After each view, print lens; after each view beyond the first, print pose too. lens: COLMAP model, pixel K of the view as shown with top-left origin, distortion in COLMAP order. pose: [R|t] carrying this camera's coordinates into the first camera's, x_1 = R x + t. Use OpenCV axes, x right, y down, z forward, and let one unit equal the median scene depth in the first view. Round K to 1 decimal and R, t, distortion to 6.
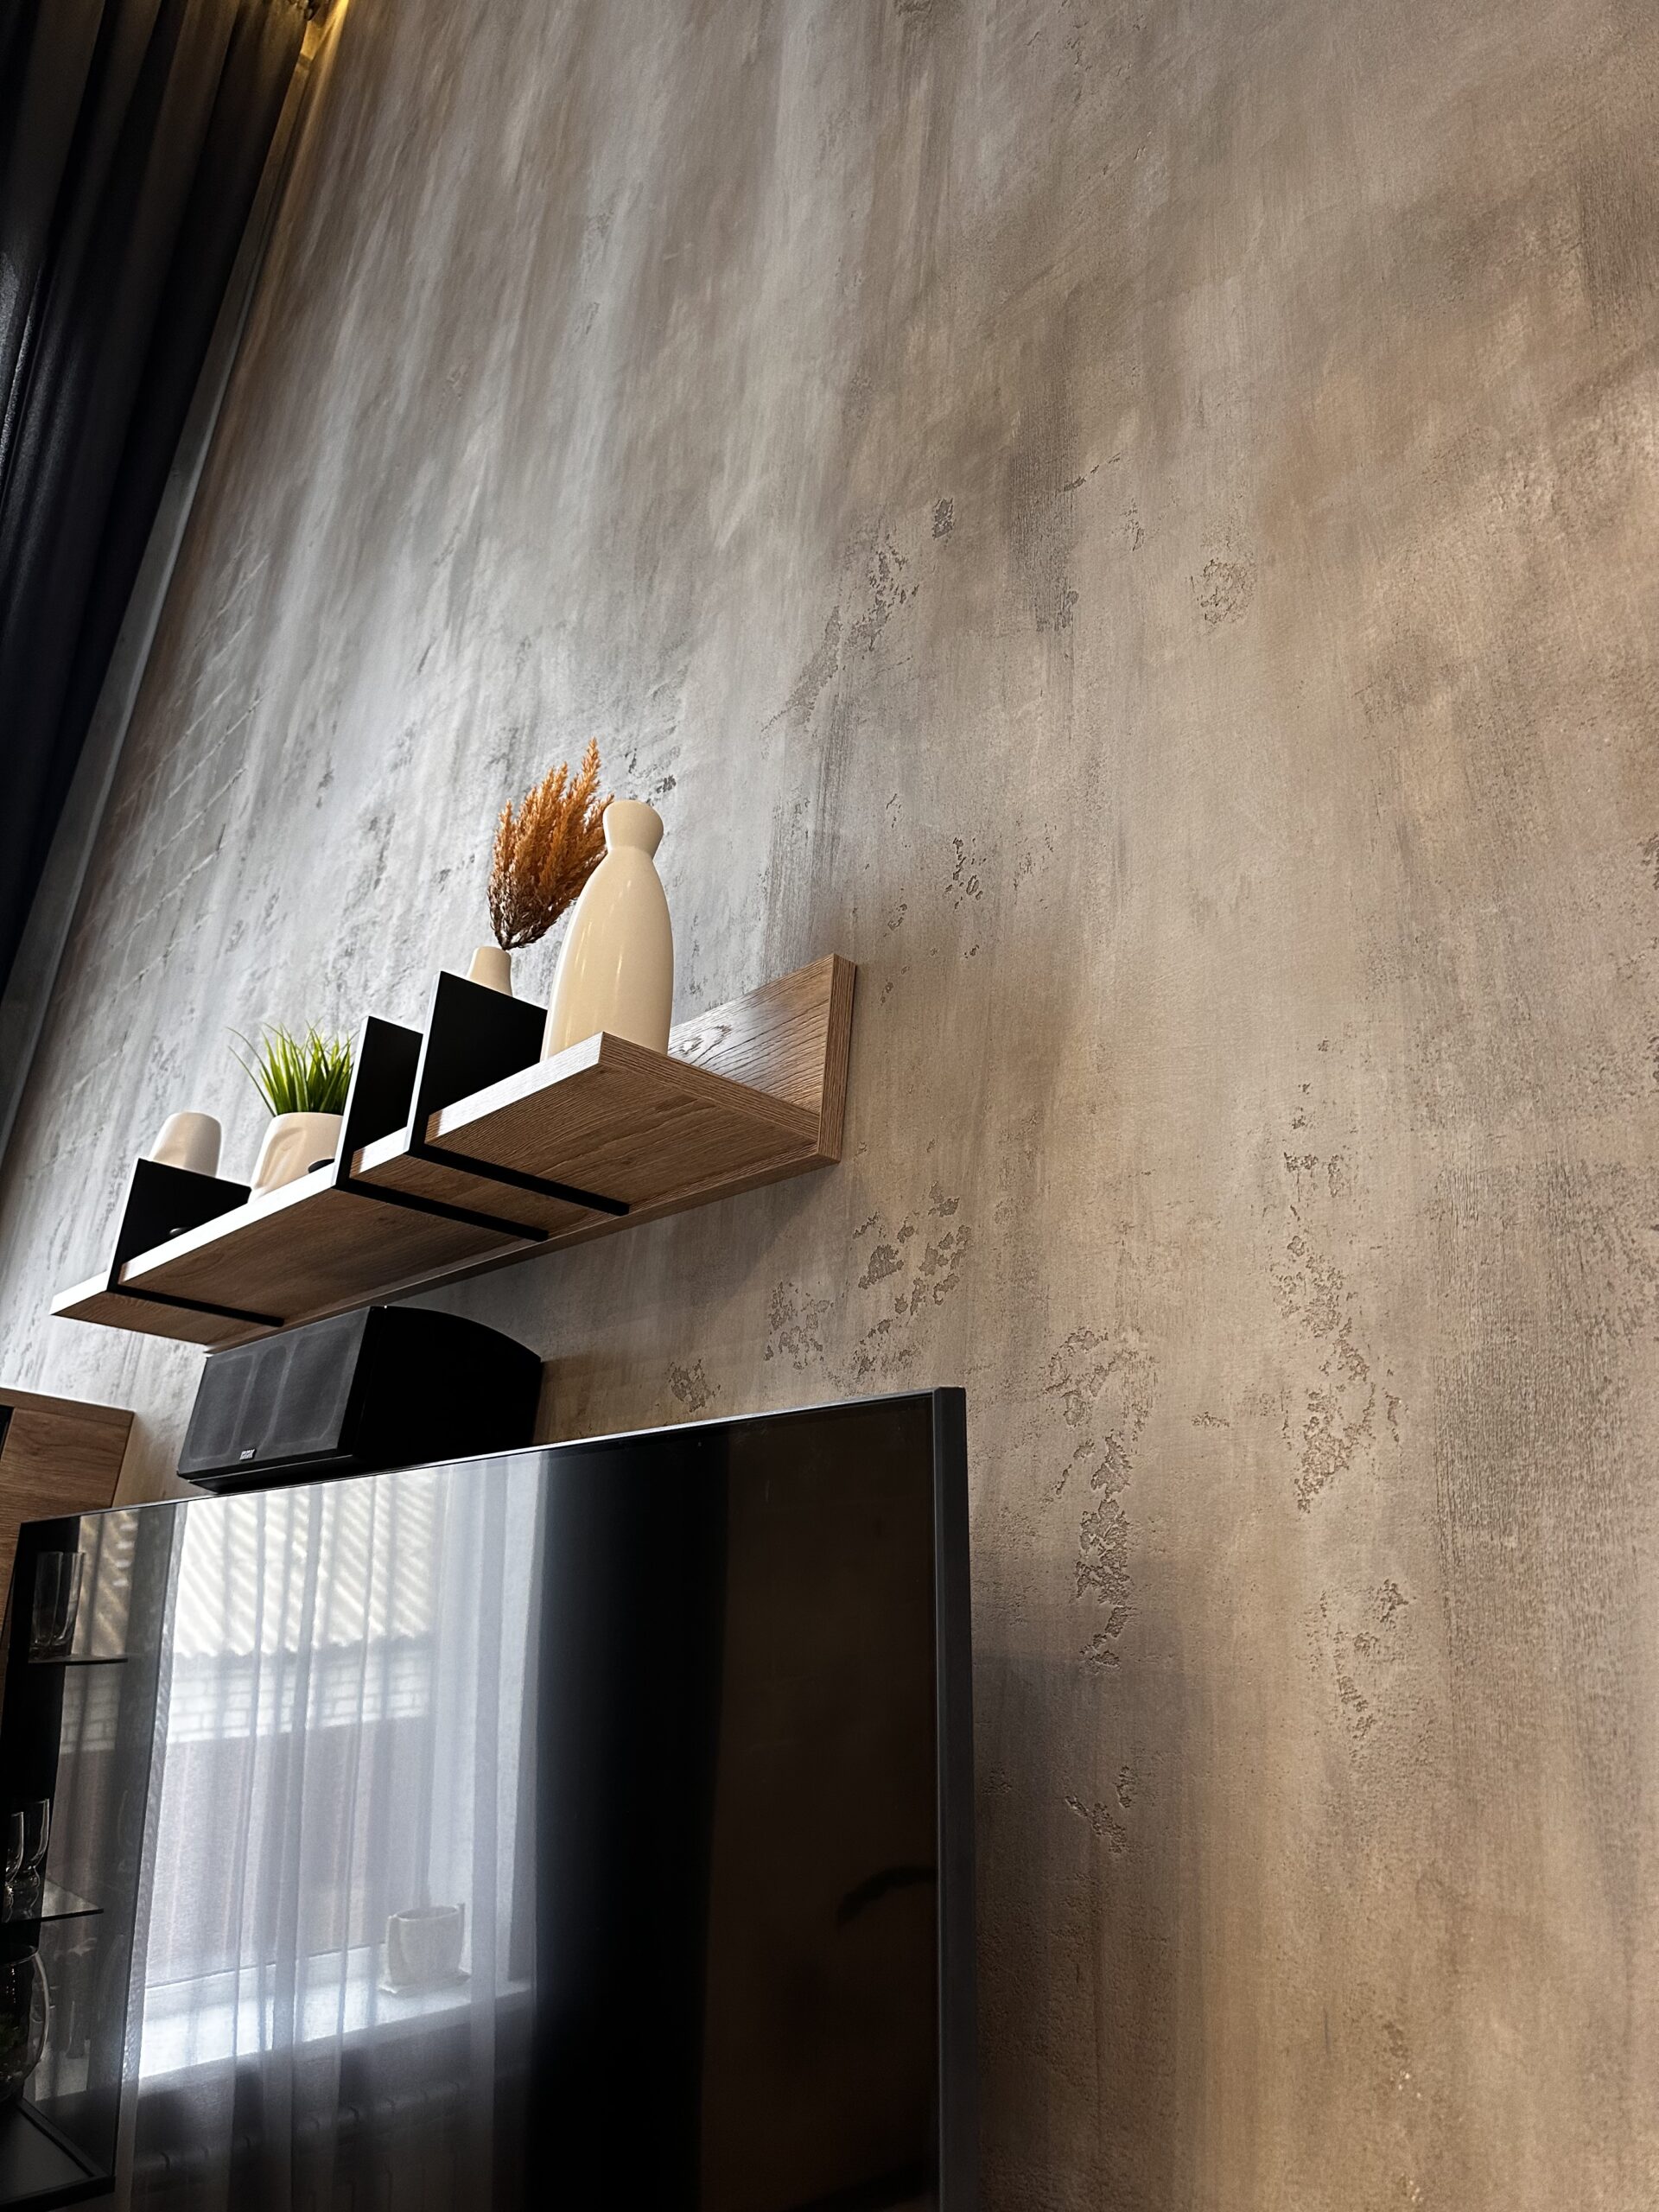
lens RADIAL K [[1548.5, 0, 863.8], [0, 1548.5, 1128.2], [0, 0, 1]] dist [0.078588, -0.096139]
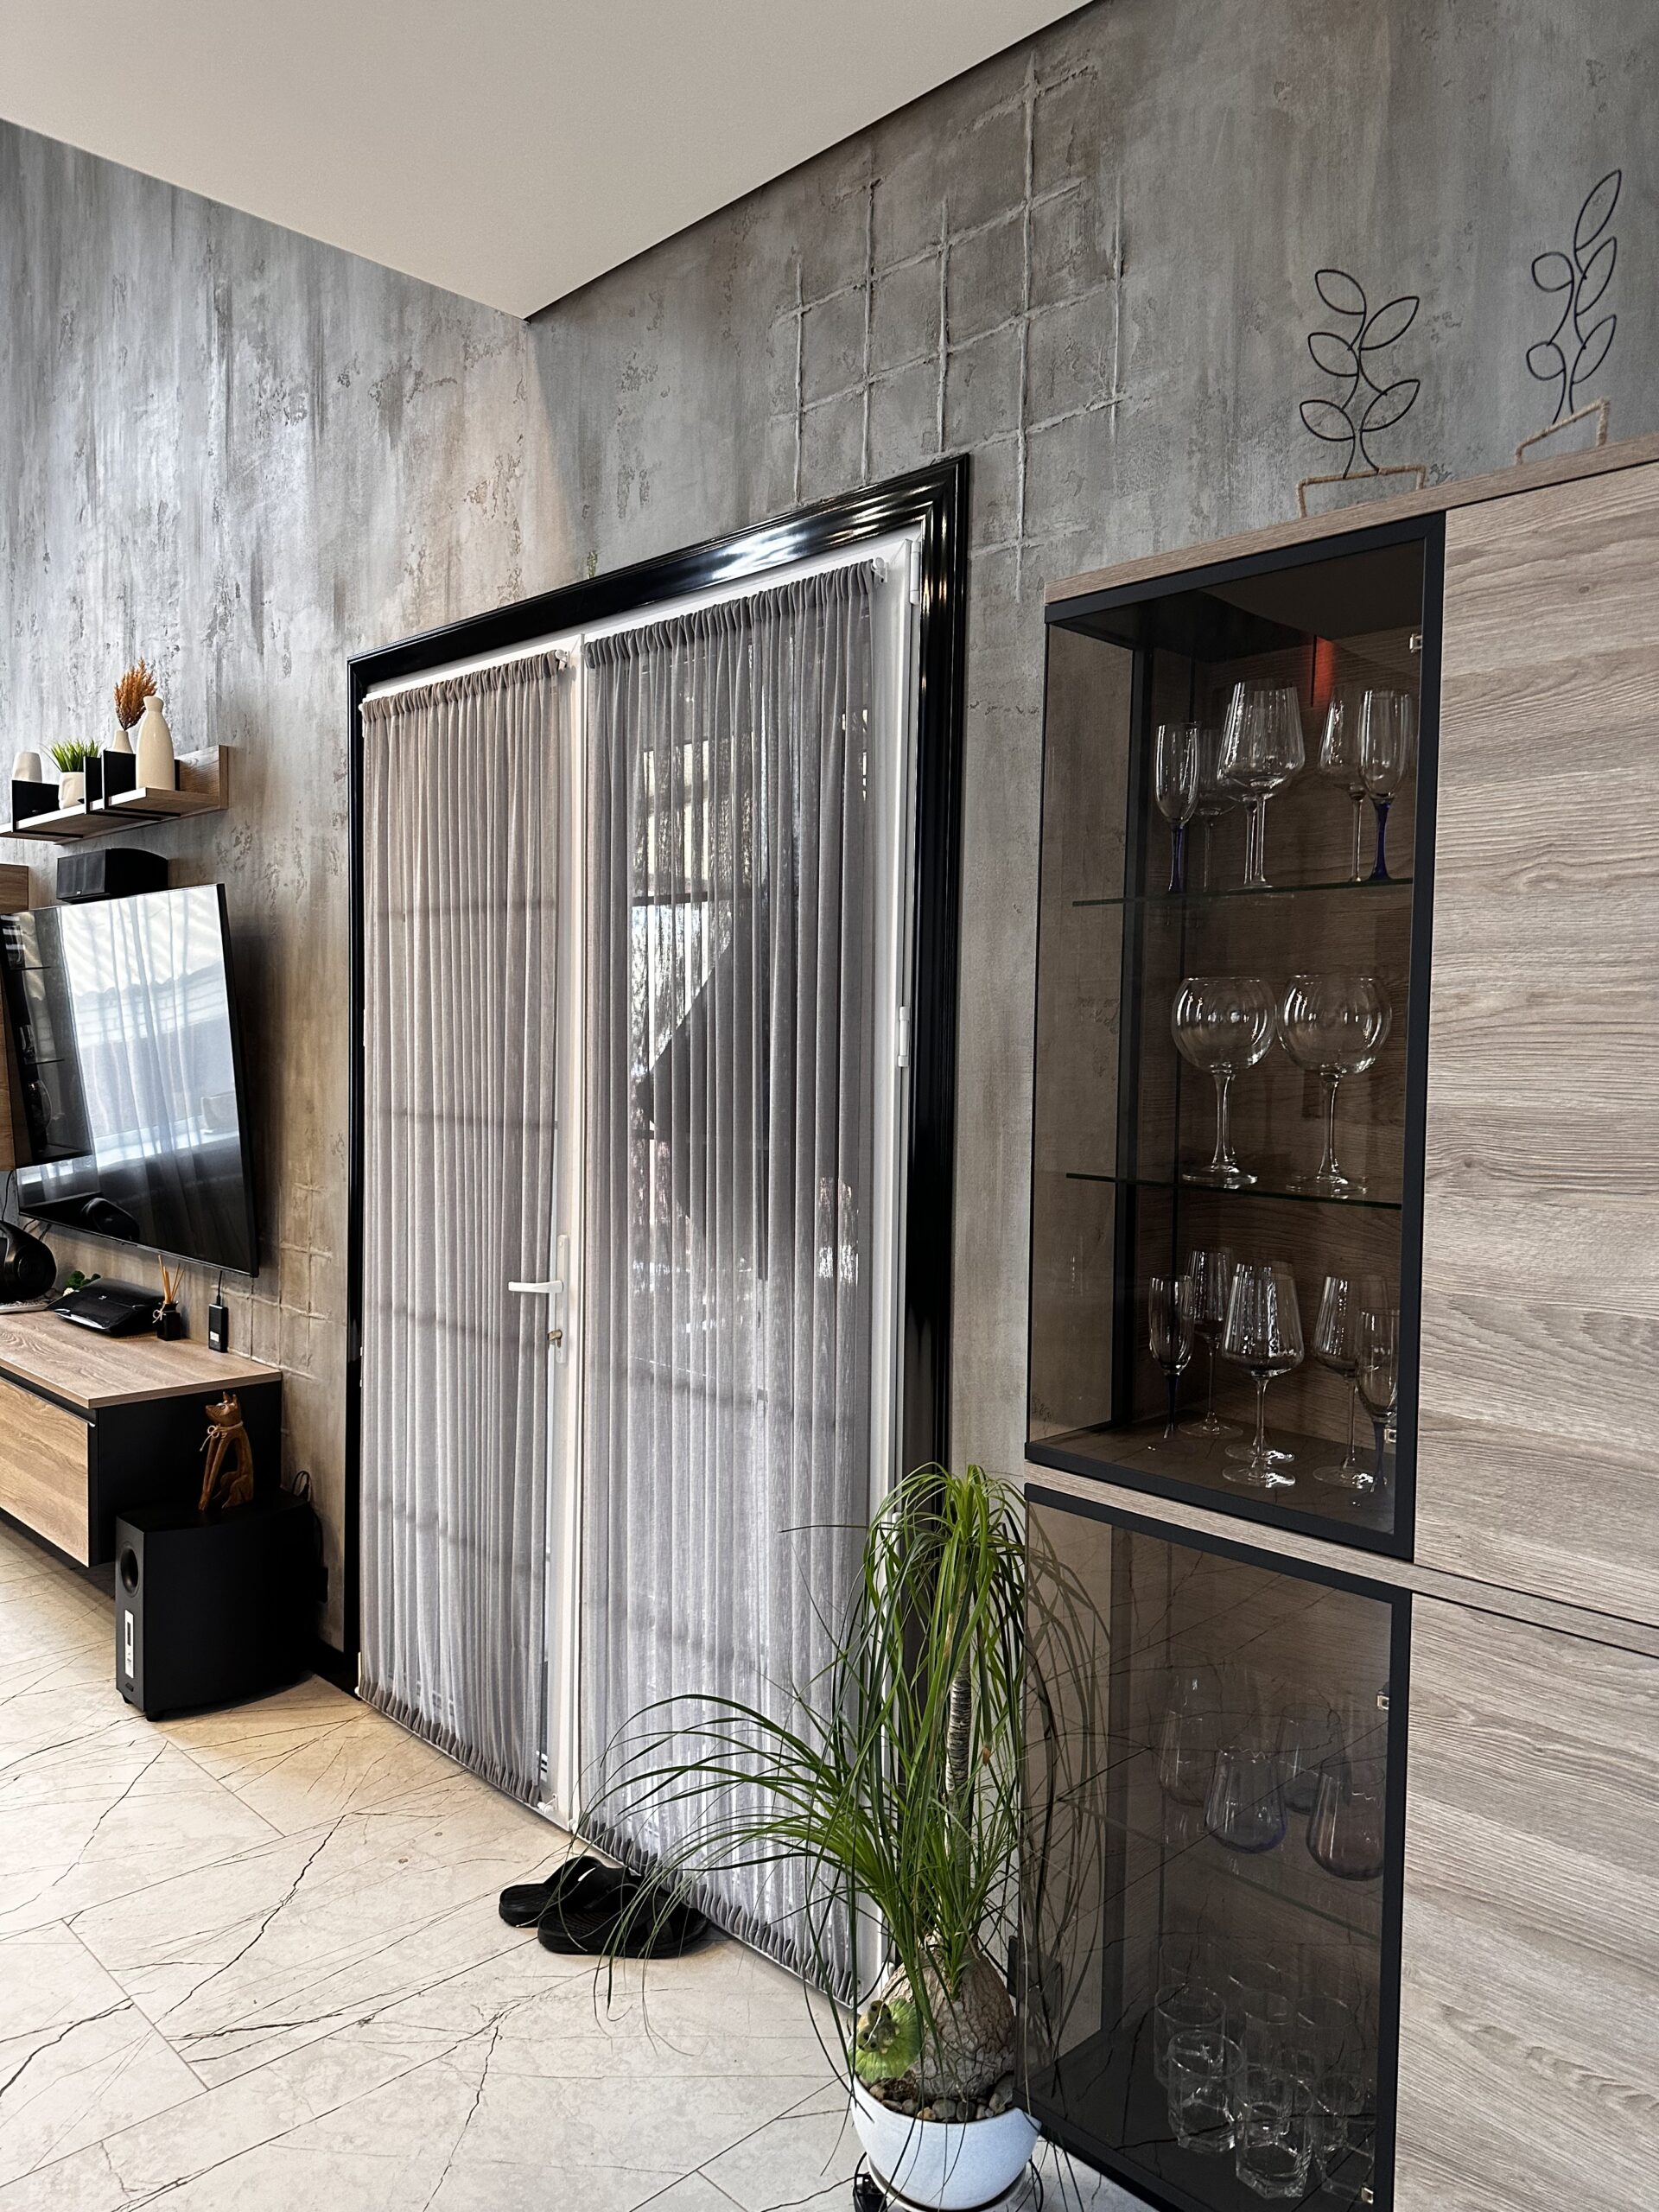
lens RADIAL K [[1548.5, 0, 815.7], [0, 1548.5, 1109.0], [0, 0, 1]] dist [0.078588, -0.096139]
pose [[0.997259, -0.057524, 0.046525, 1.122327], [0.034501, 0.917880, 0.395355, -0.719750], [-0.065447, -0.392666, 0.917350, -2.658122]]
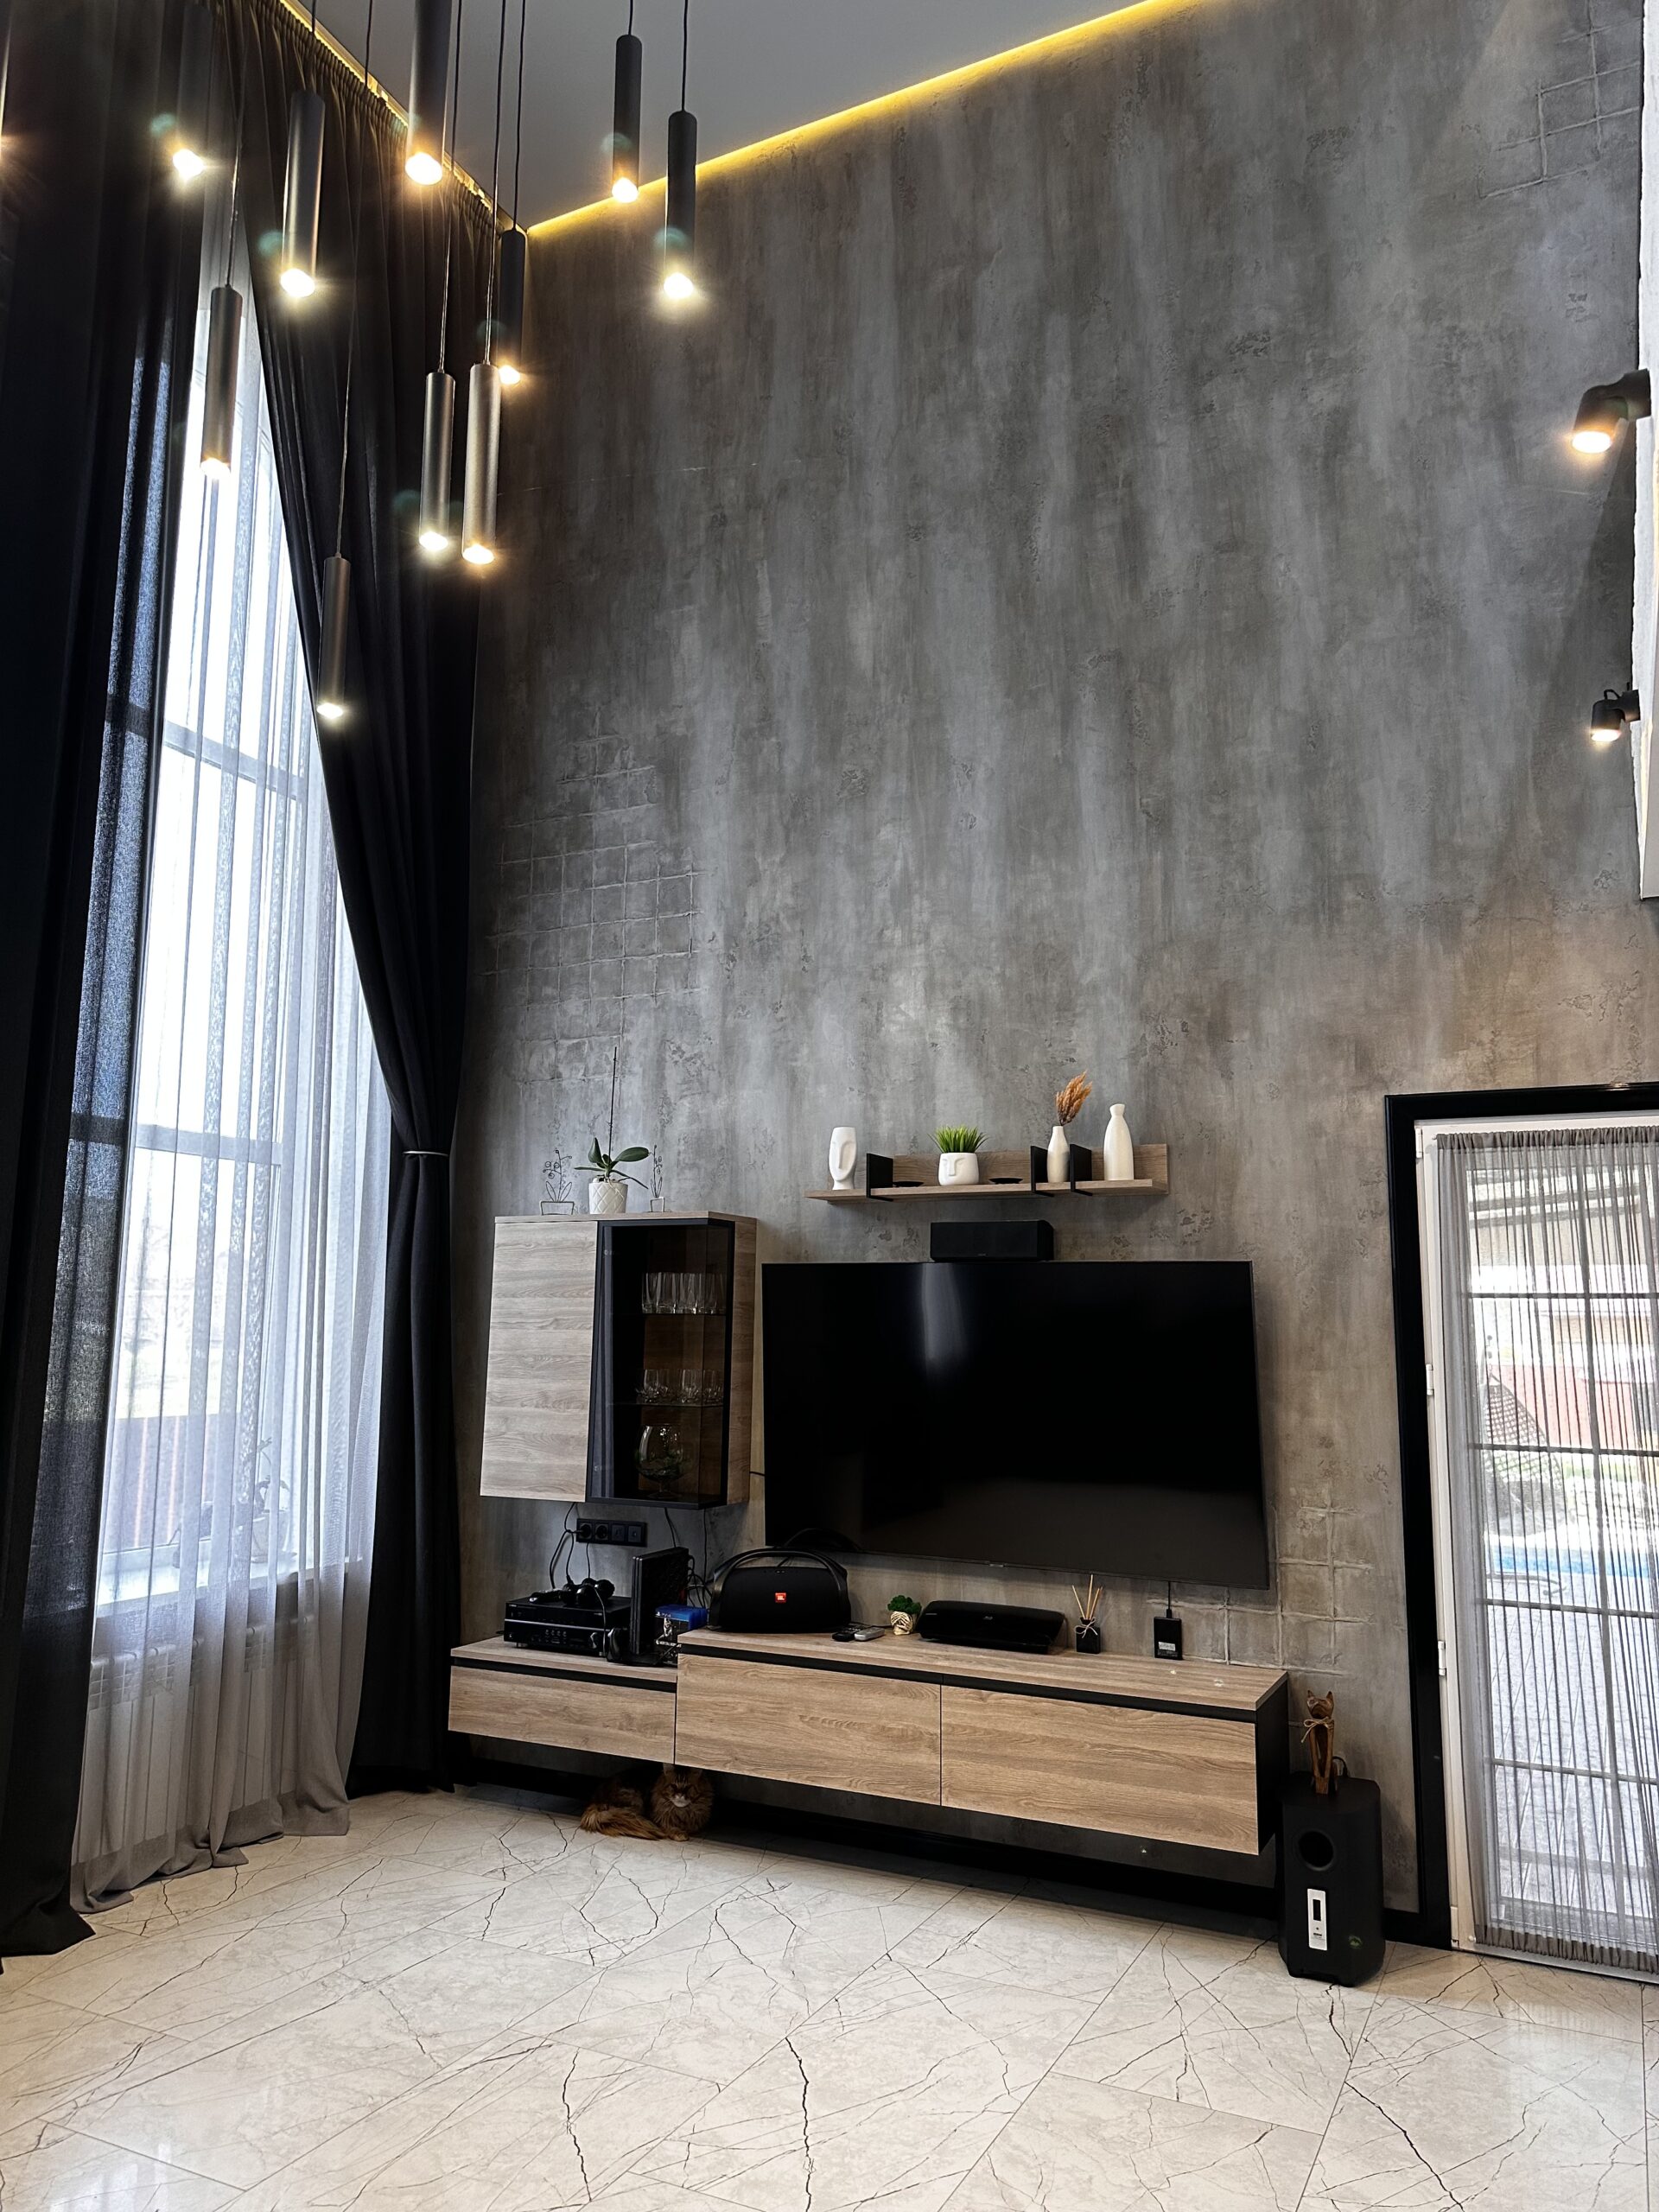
lens RADIAL K [[1548.5, 0, 820.3], [0, 1548.5, 1113.9], [0, 0, 1]] dist [0.078588, -0.096139]
pose [[0.926974, -0.005567, 0.375085, -2.584588], [-0.080291, 0.973773, 0.212882, -1.059402], [-0.366433, -0.227452, 0.902215, -2.563873]]
